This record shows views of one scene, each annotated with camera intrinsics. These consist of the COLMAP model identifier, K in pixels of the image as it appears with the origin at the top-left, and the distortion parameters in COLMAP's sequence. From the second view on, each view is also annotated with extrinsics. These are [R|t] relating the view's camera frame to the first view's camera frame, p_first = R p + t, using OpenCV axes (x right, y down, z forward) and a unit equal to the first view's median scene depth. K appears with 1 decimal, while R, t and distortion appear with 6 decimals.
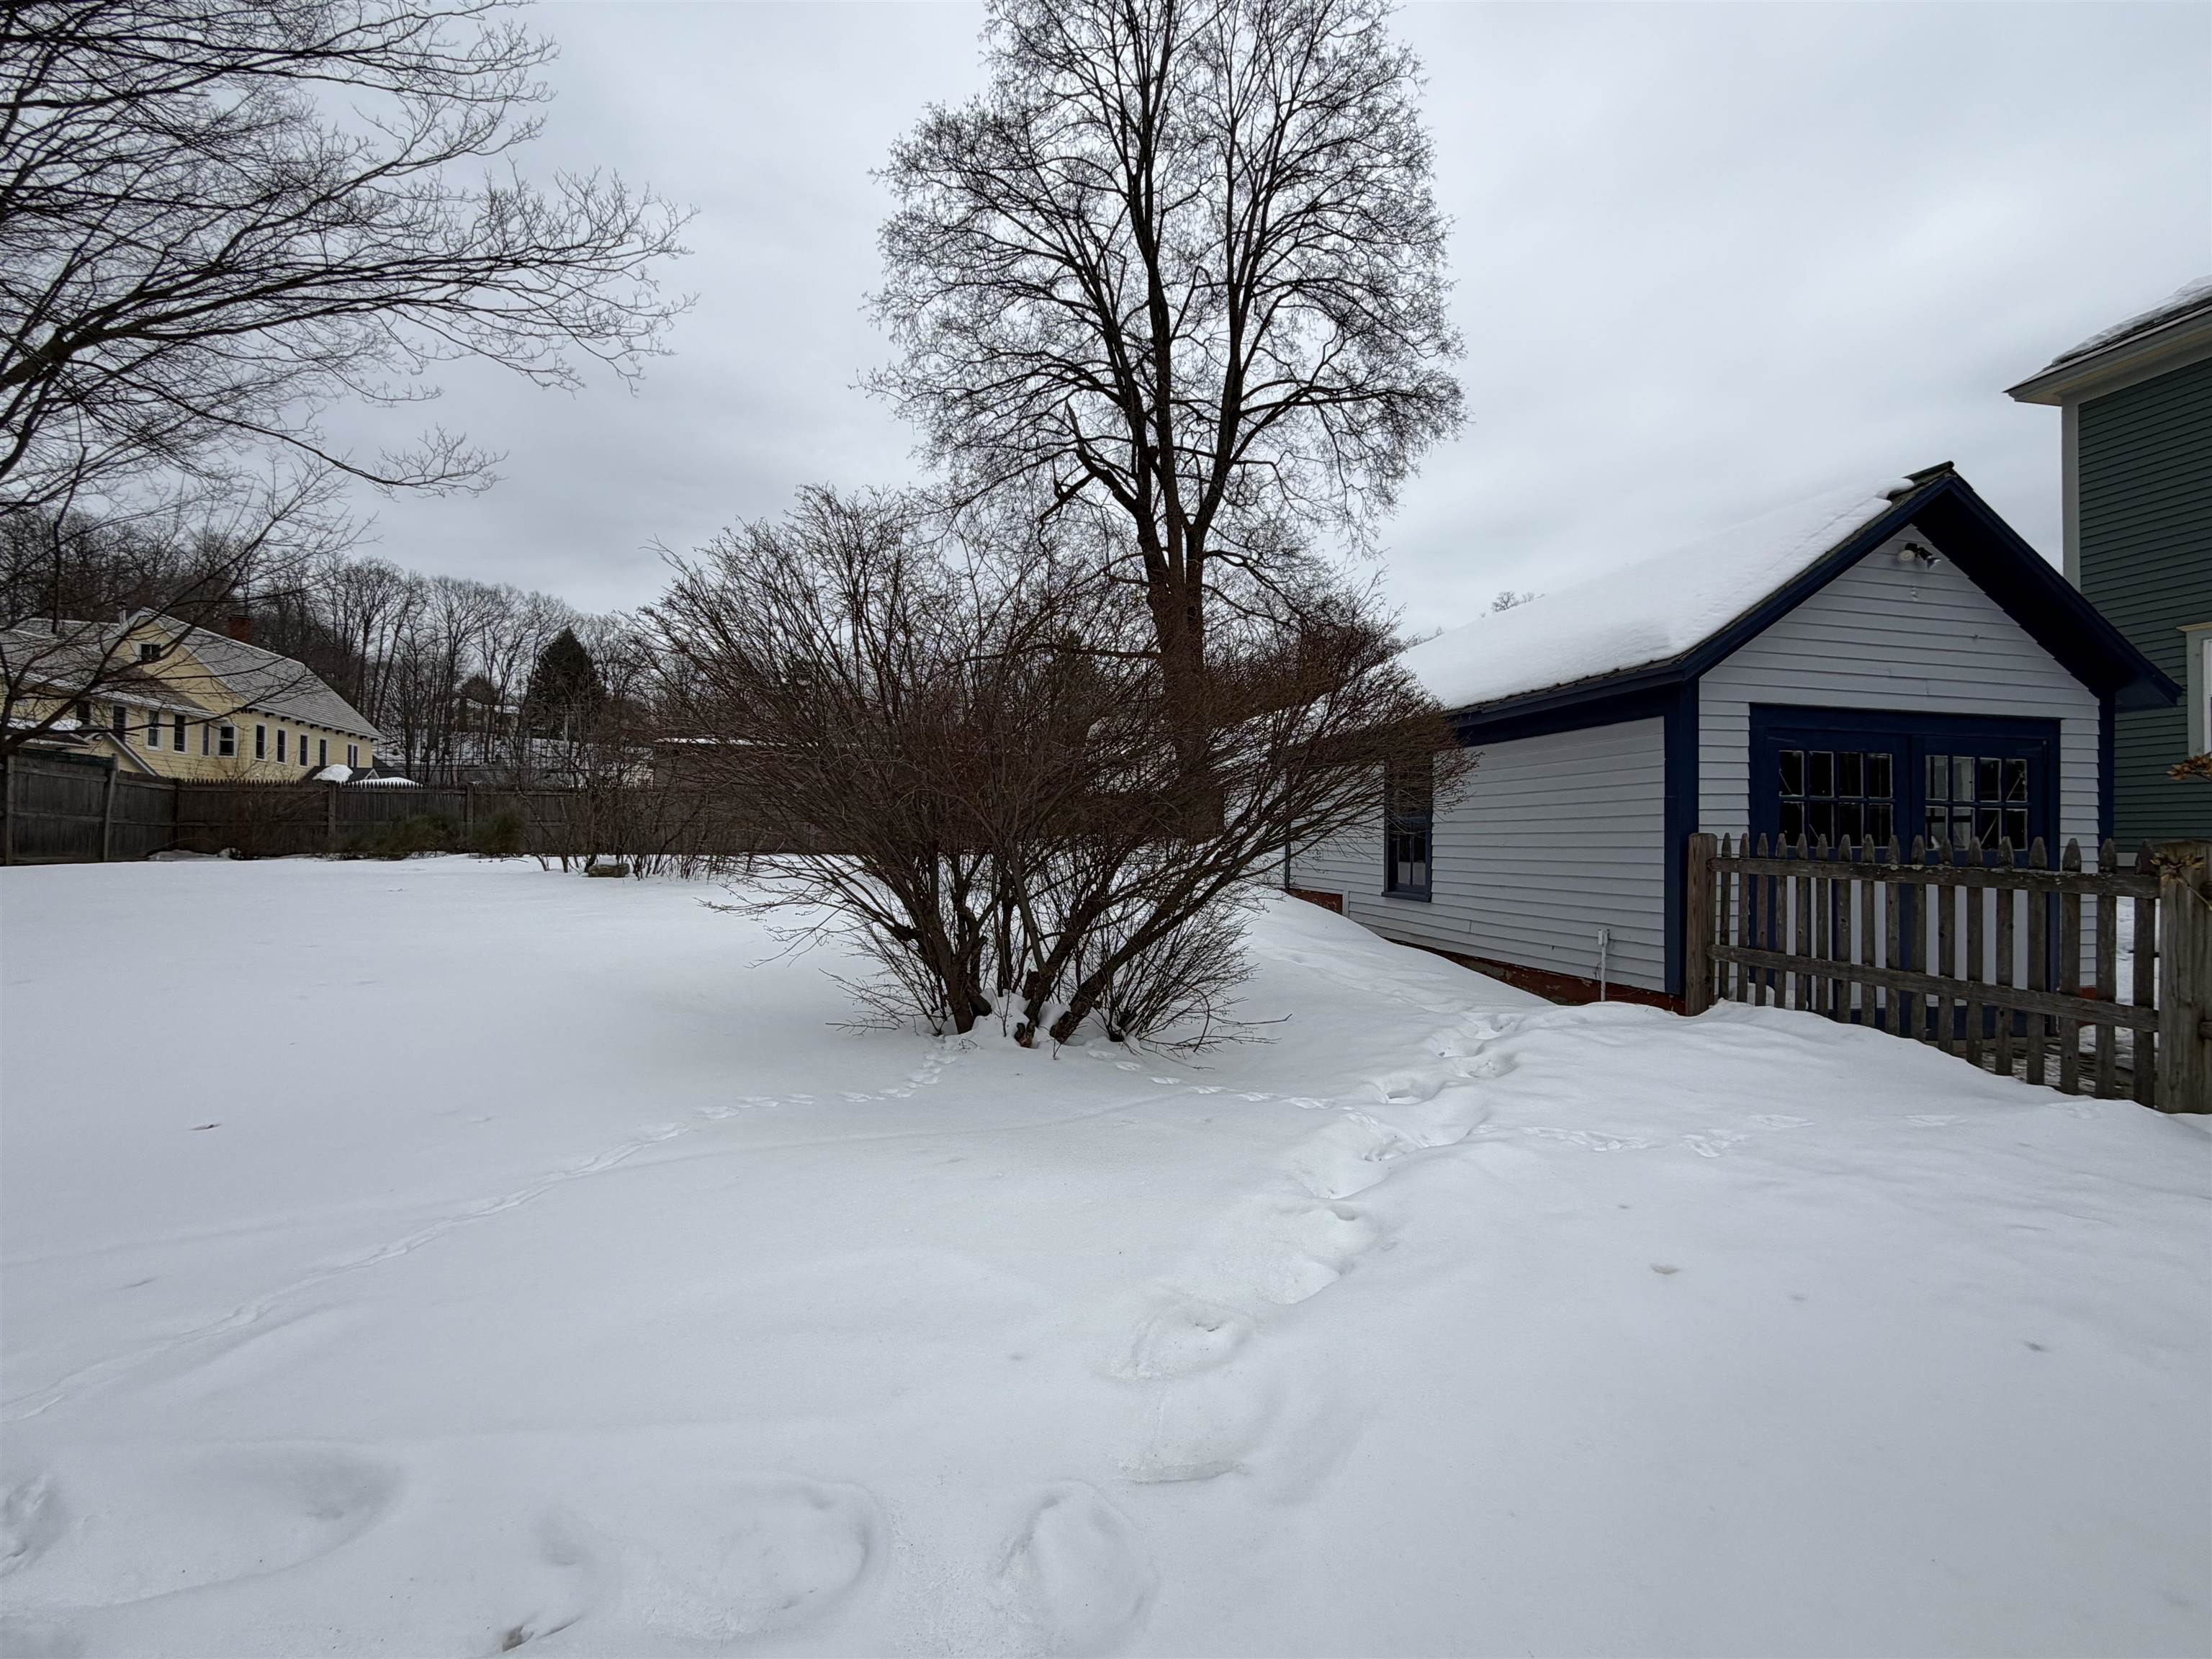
lens RADIAL K [[999.7, 0, 1106.0], [0, 999.7, 829.5], [0, 0, 1]] dist [0.002655, -0.001017]
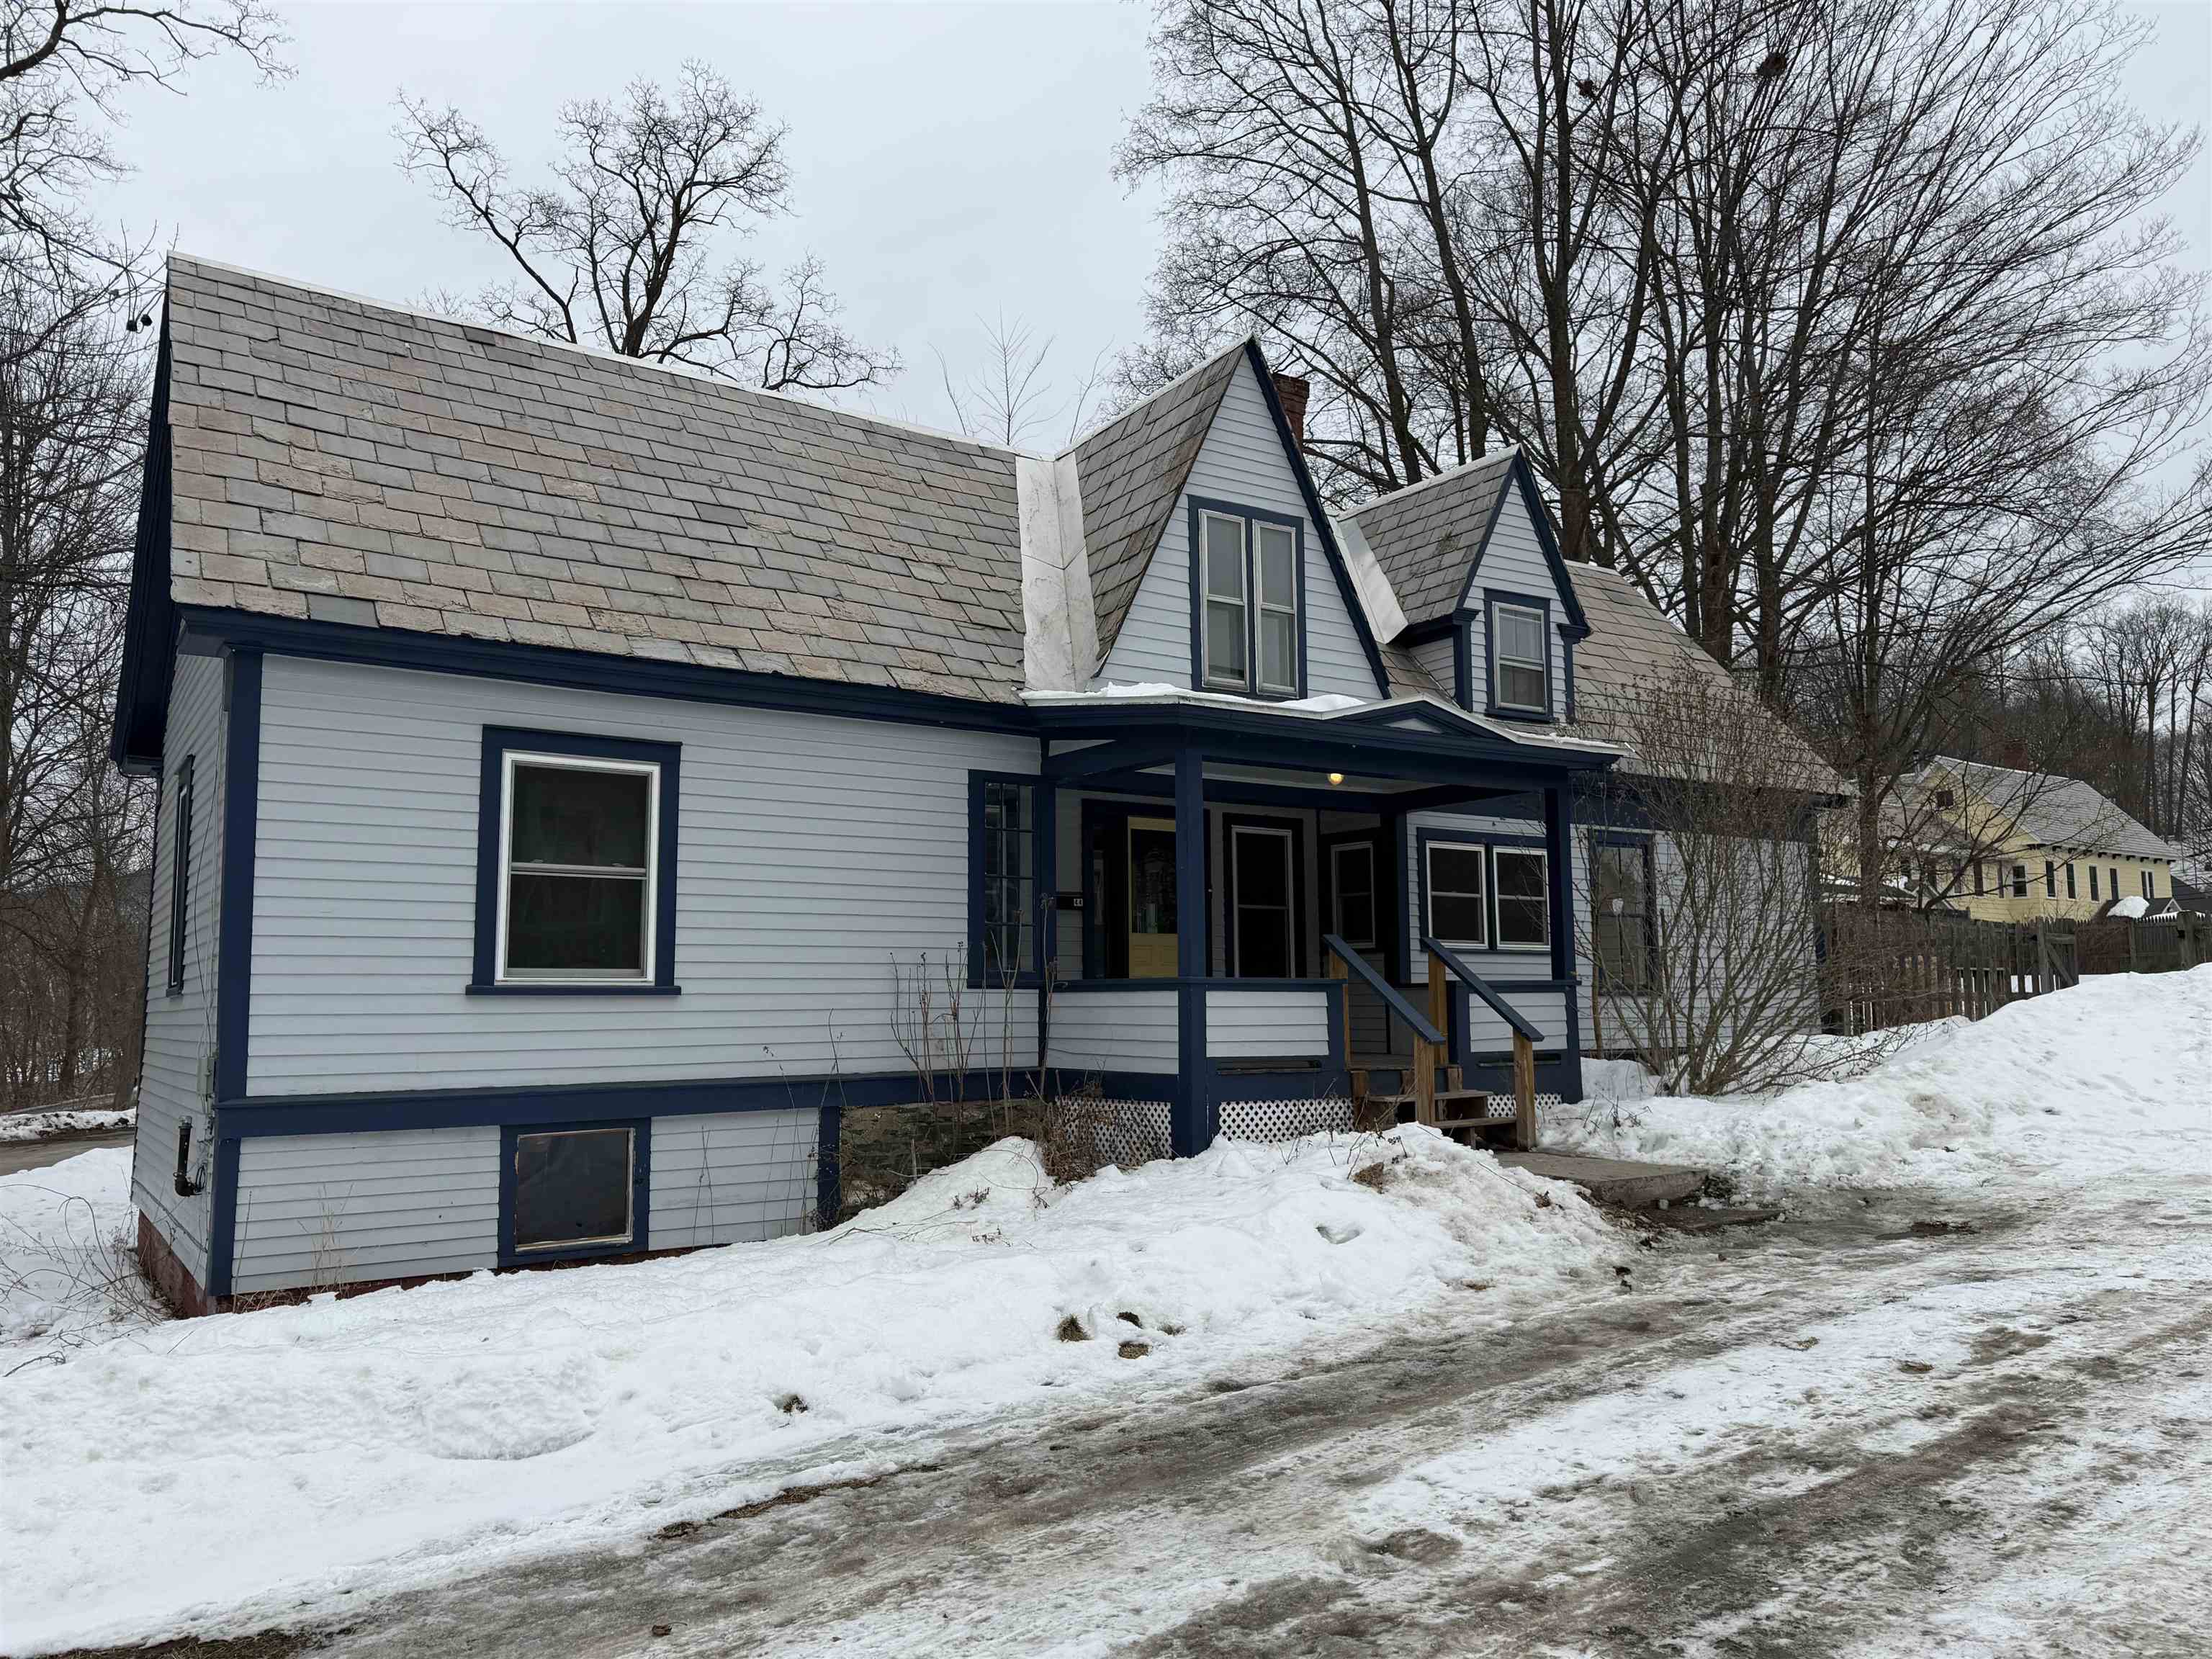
lens RADIAL K [[1645.8, 0, 1135.4], [0, 1645.8, 817.7], [0, 0, 1]] dist [0.070632, -0.077628]
pose [[0.366572, -0.121098, -0.922475, 1.080705], [0.028061, 0.992481, -0.119137, 0.063060], [0.929966, 0.017787, 0.367214, -1.396291]]
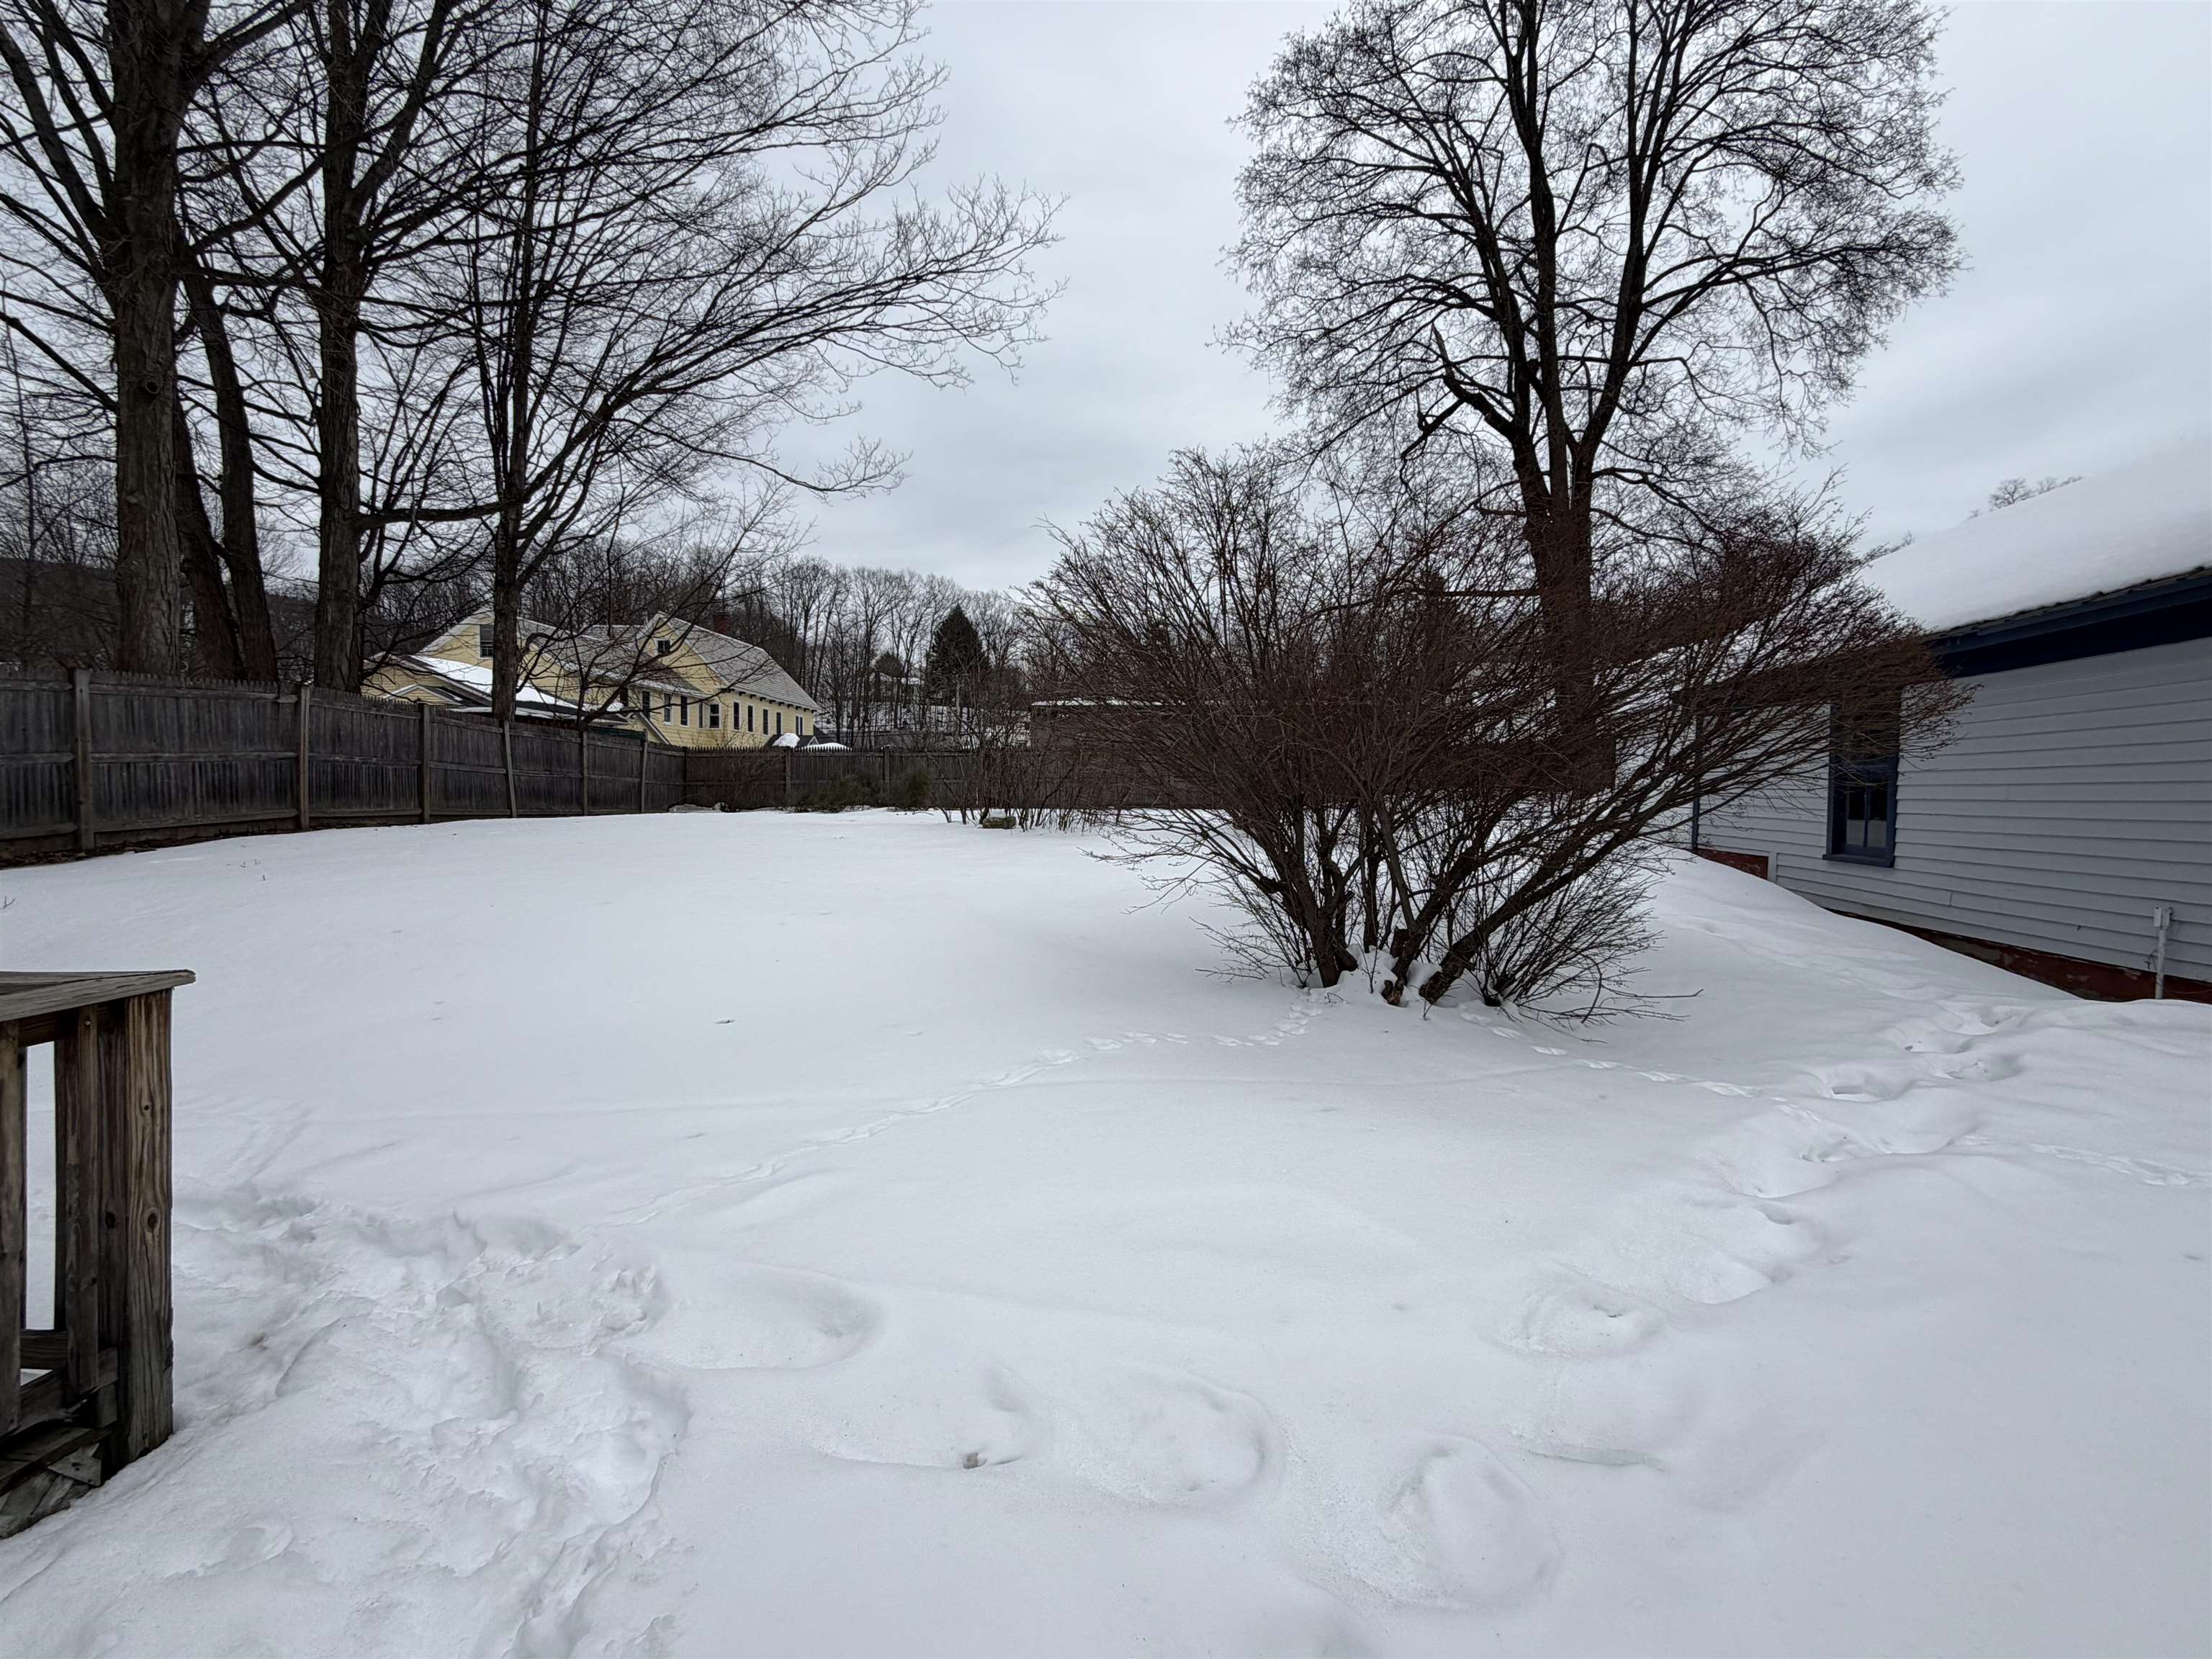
lens RADIAL K [[1000.8, 0, 1106.0], [0, 1000.8, 829.5], [0, 0, 1]] dist [0.001770, -0.001054]
pose [[0.939943, 0.009759, -0.341192, -0.004268], [0.005555, 0.999021, 0.043878, 0.000349], [0.341286, -0.043139, 0.938969, -0.003681]]
